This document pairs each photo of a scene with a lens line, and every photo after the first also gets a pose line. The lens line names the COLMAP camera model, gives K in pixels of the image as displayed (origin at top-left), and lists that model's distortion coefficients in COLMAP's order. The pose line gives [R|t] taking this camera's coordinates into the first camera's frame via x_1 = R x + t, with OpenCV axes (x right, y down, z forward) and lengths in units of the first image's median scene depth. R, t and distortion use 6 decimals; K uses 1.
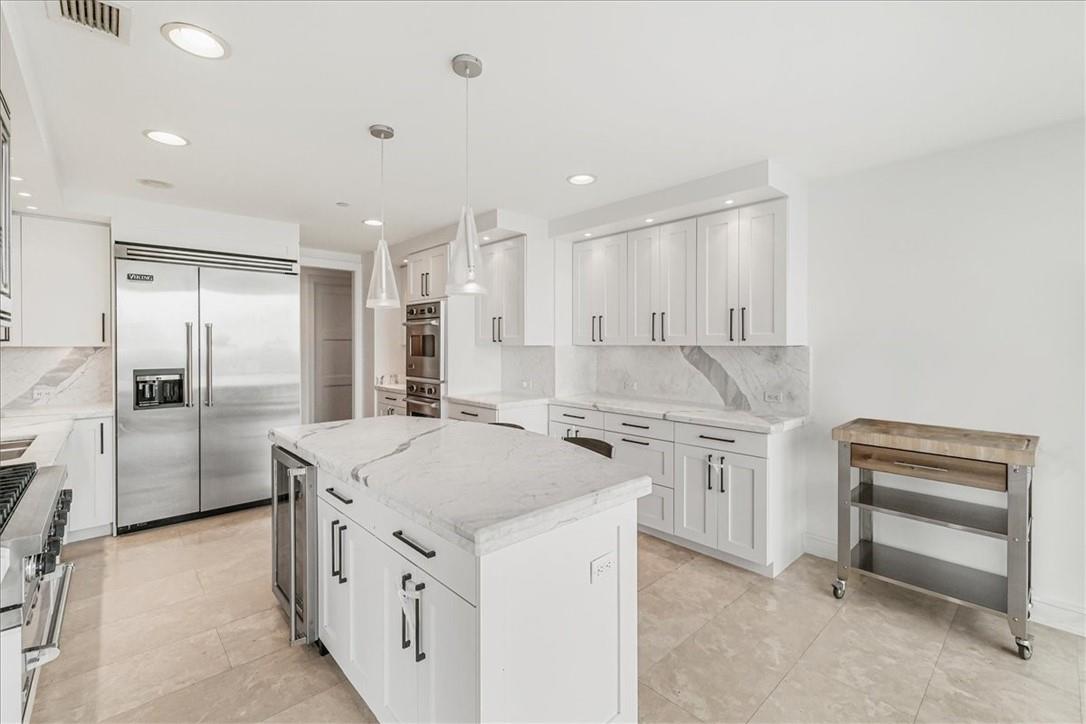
lens RADIAL K [[457.7, 0, 536.8], [0, 457.7, 346.1], [0, 0, 1]] dist [0.002190, 0.000338]
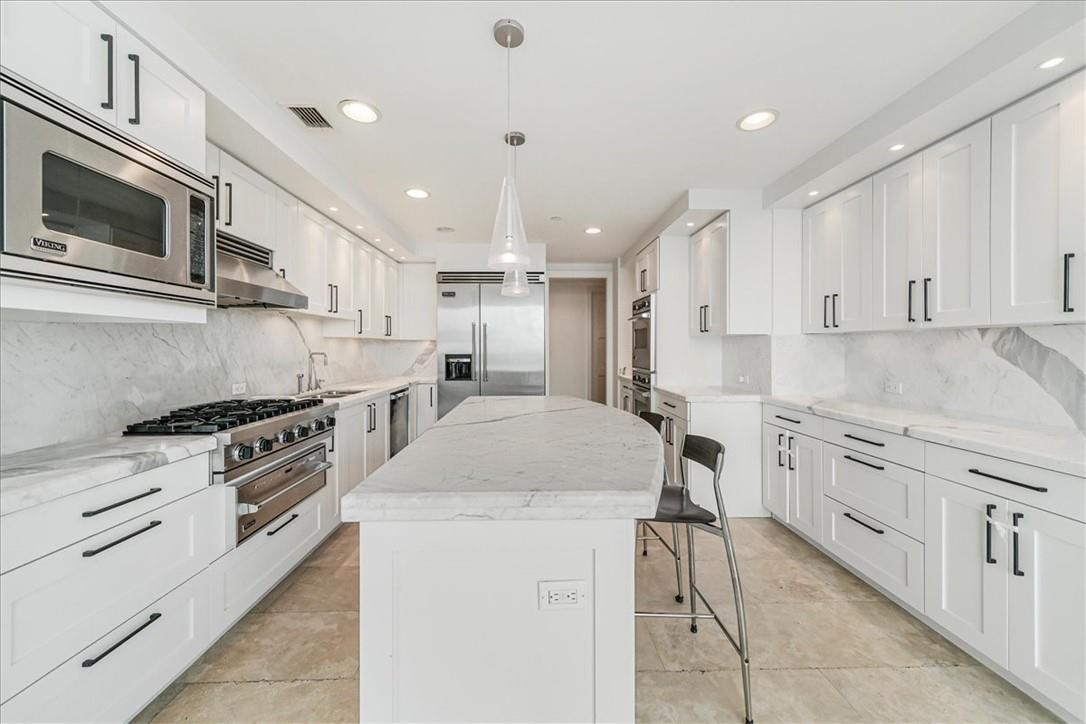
lens RADIAL K [[393.5, 0, 545.0], [0, 393.5, 349.0], [0, 0, 1]] dist [0.000957, 0.000060]
pose [[0.764318, 0.001673, -0.644837, 0.212627], [-0.001779, 0.999998, 0.000486, 0.029999], [0.644837, 0.000776, 0.764320, 0.191474]]
